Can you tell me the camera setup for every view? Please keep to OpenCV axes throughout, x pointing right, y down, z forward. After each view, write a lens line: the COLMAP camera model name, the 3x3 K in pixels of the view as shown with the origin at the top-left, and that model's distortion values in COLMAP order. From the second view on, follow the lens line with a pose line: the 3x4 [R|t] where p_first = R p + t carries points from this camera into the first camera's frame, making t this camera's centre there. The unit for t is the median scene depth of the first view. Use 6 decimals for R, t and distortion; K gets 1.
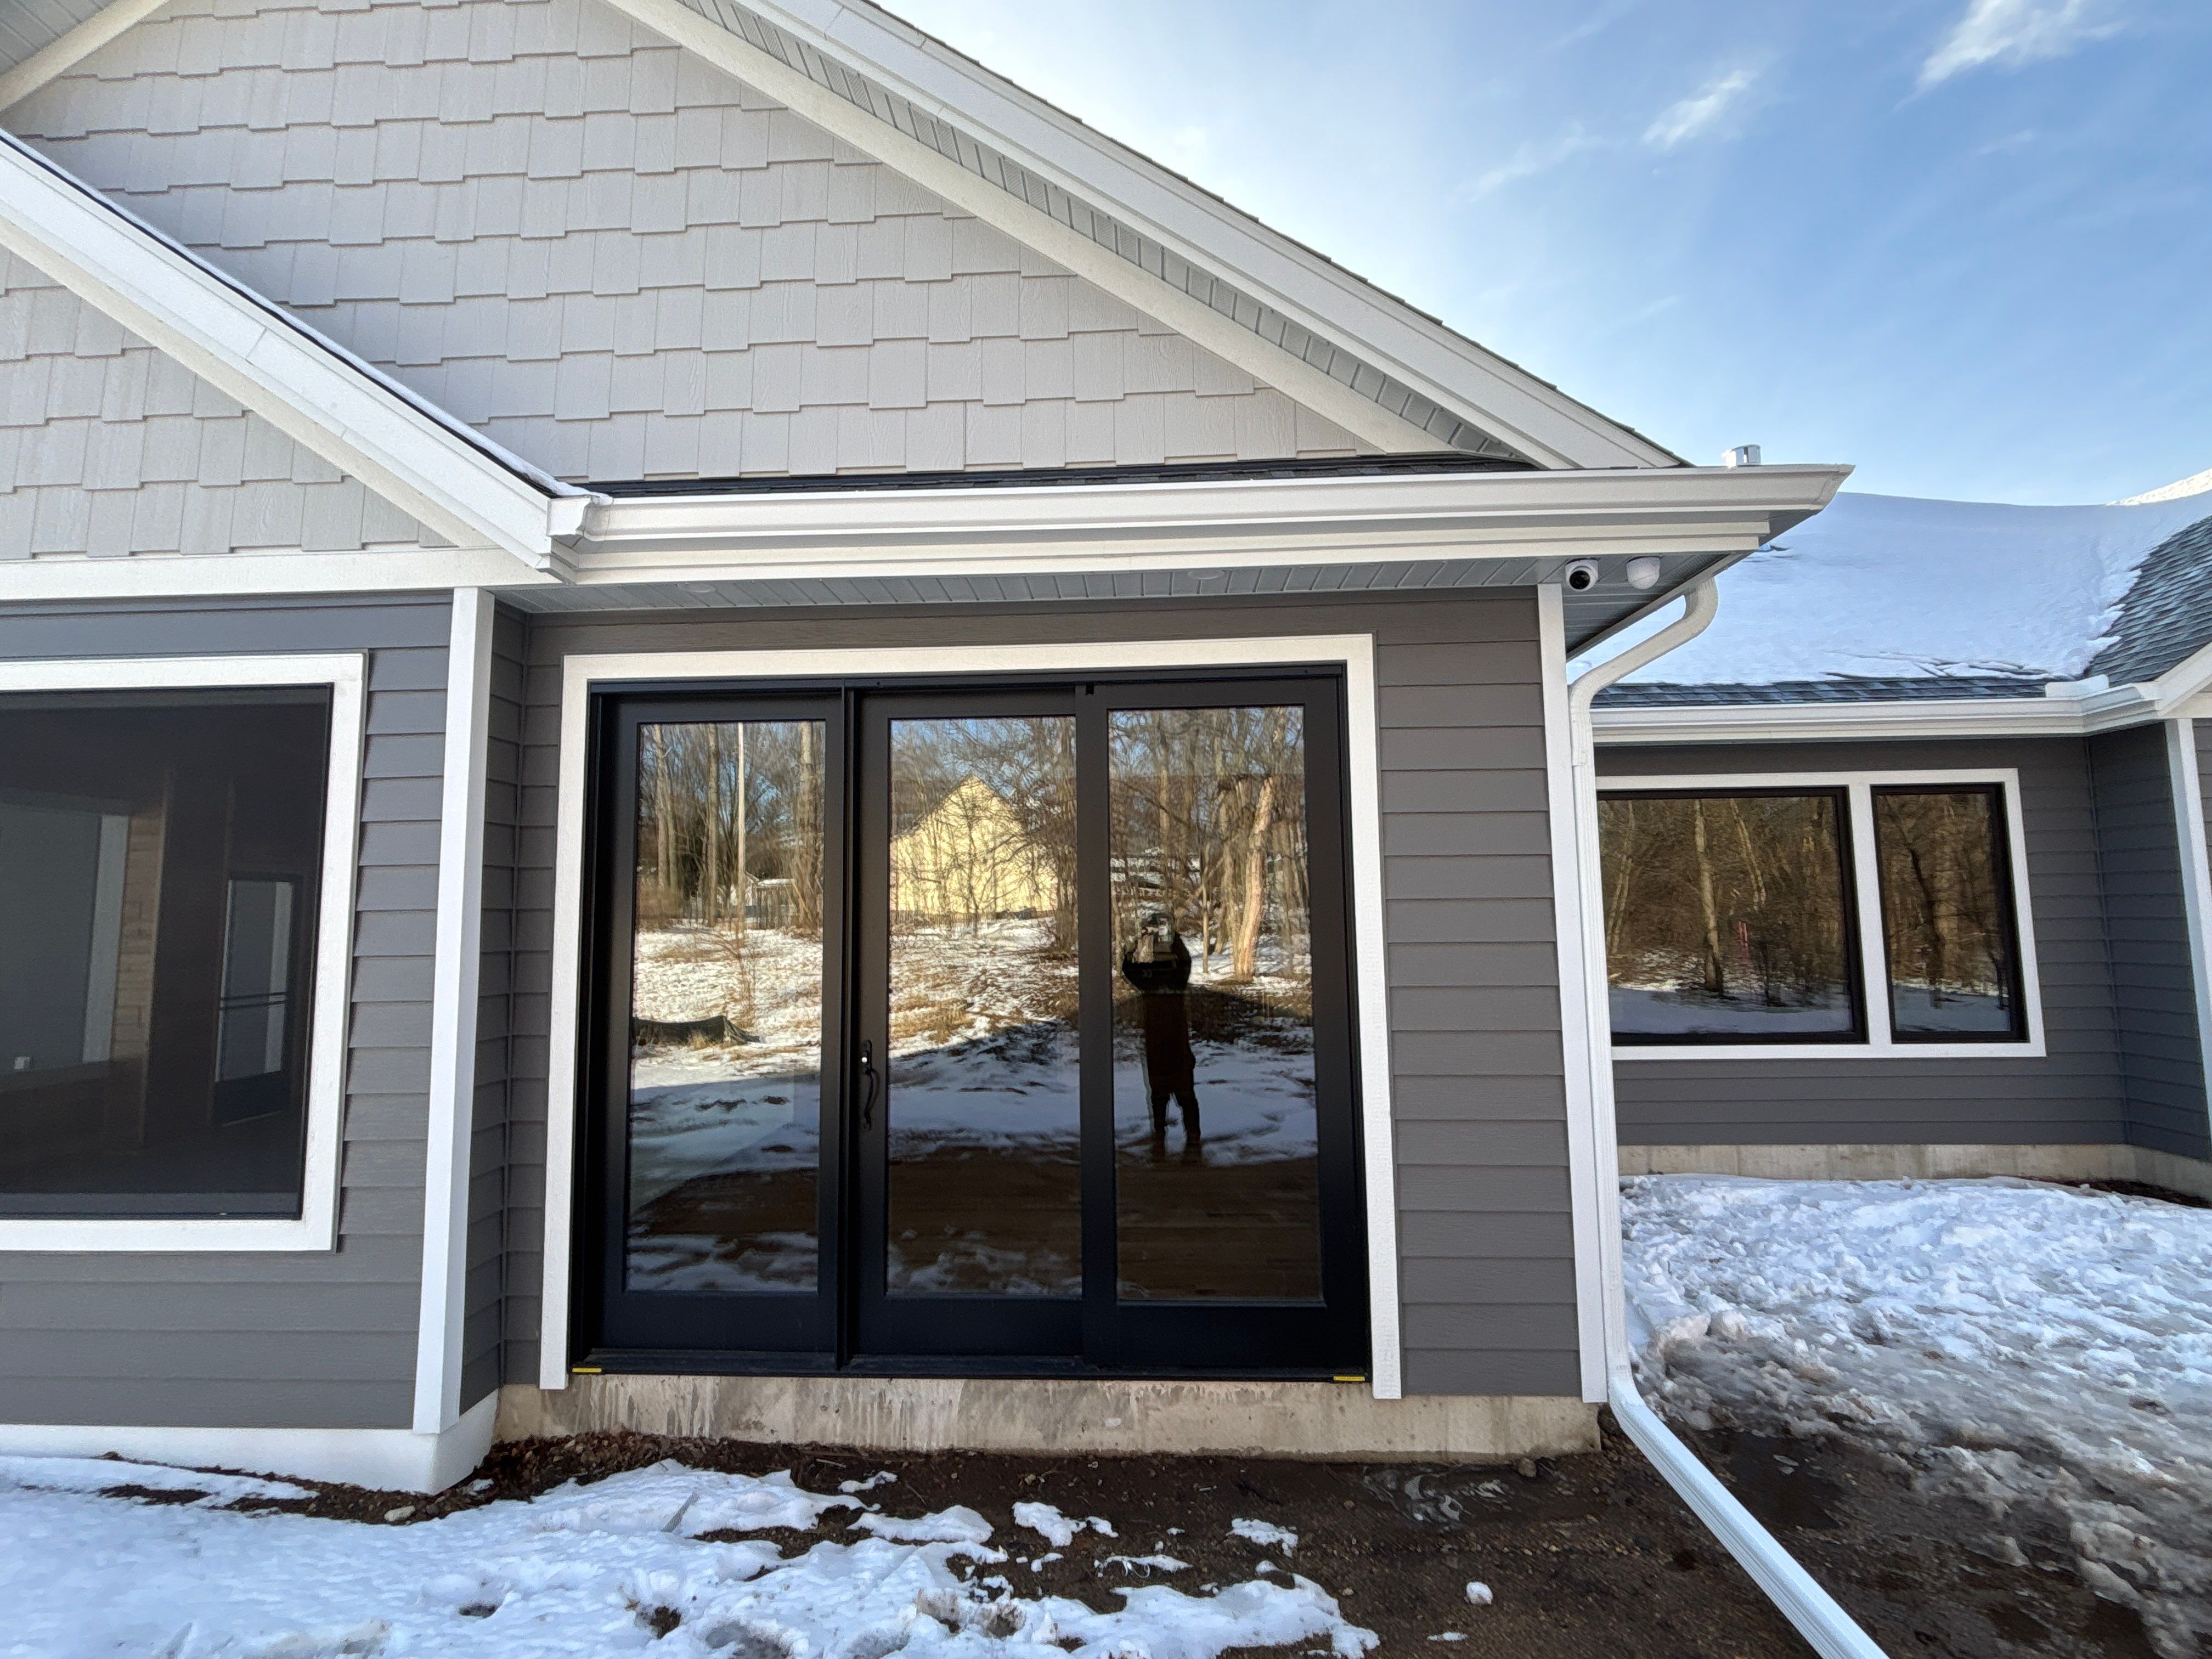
lens RADIAL K [[900.2, 0, 1106.0], [0, 900.2, 829.5], [0, 0, 1]] dist [-0.006959, 0.000608]
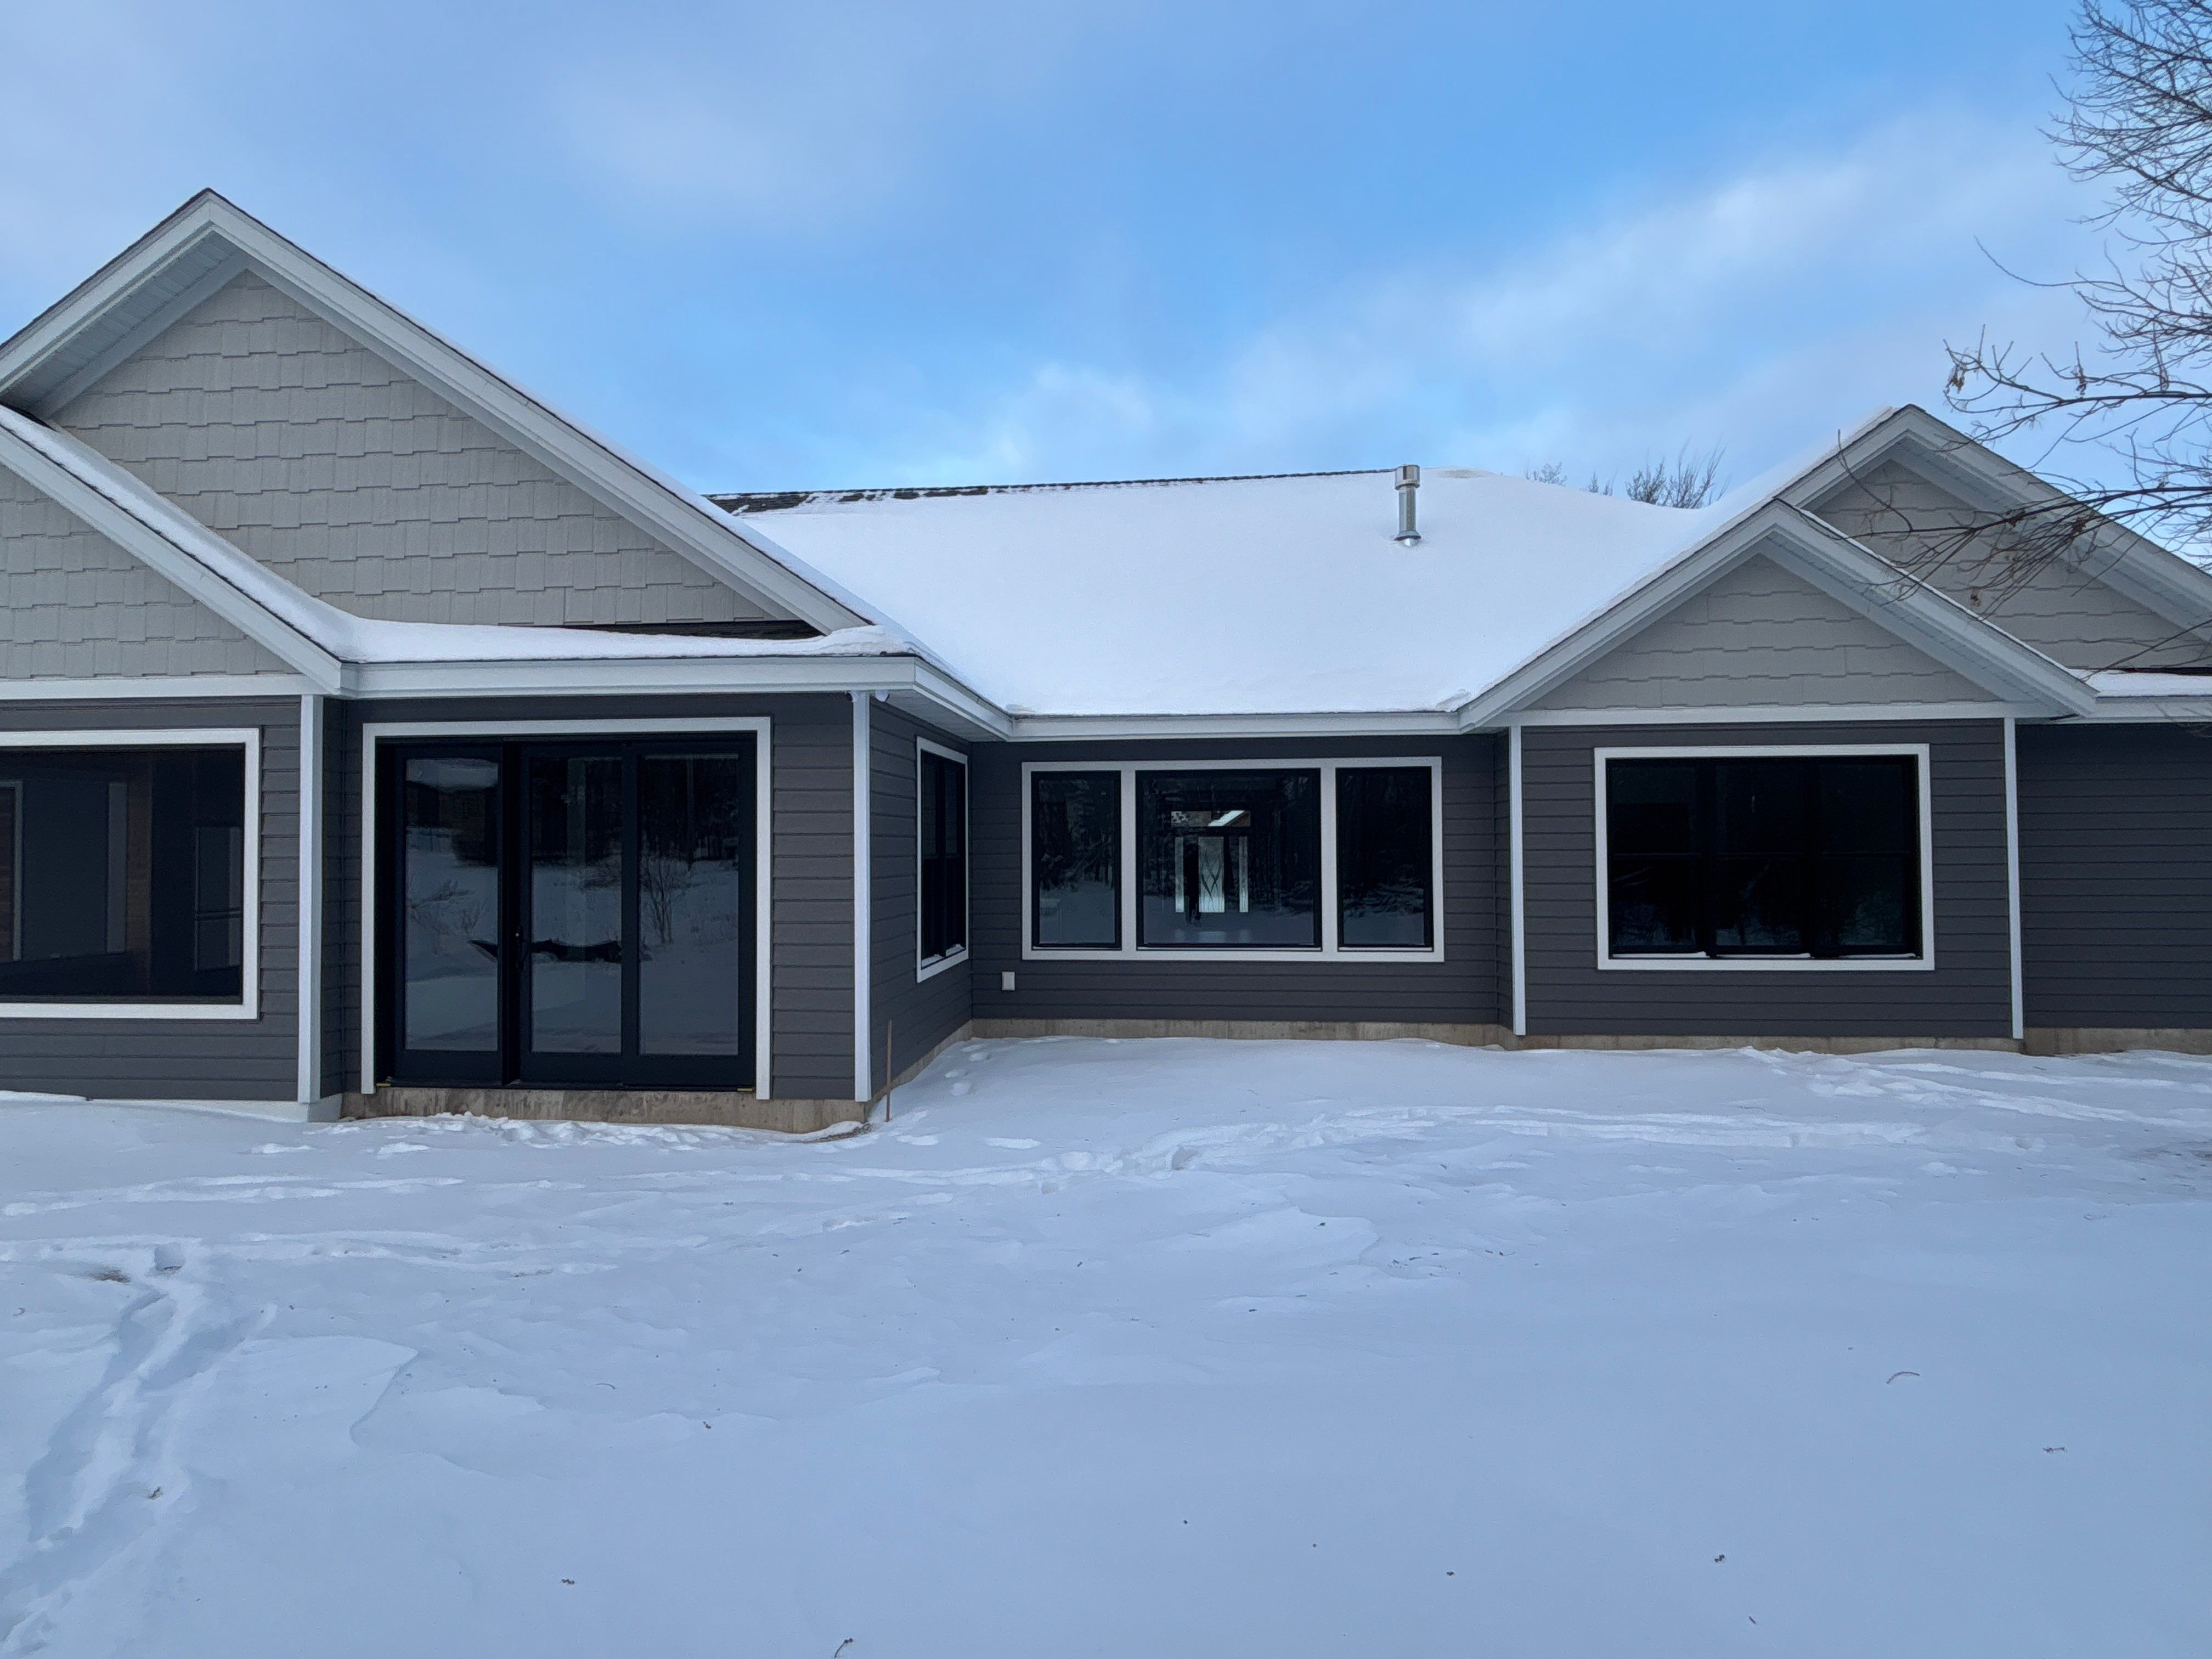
lens RADIAL K [[984.5, 0, 1105.8], [0, 984.5, 819.7], [0, 0, 1]] dist [-0.020049, -0.000754]
pose [[0.999865, 0.004091, -0.015921, 1.066114], [-0.003034, 0.997822, 0.065890, -0.141785], [0.016156, -0.065833, 0.997700, -1.106149]]
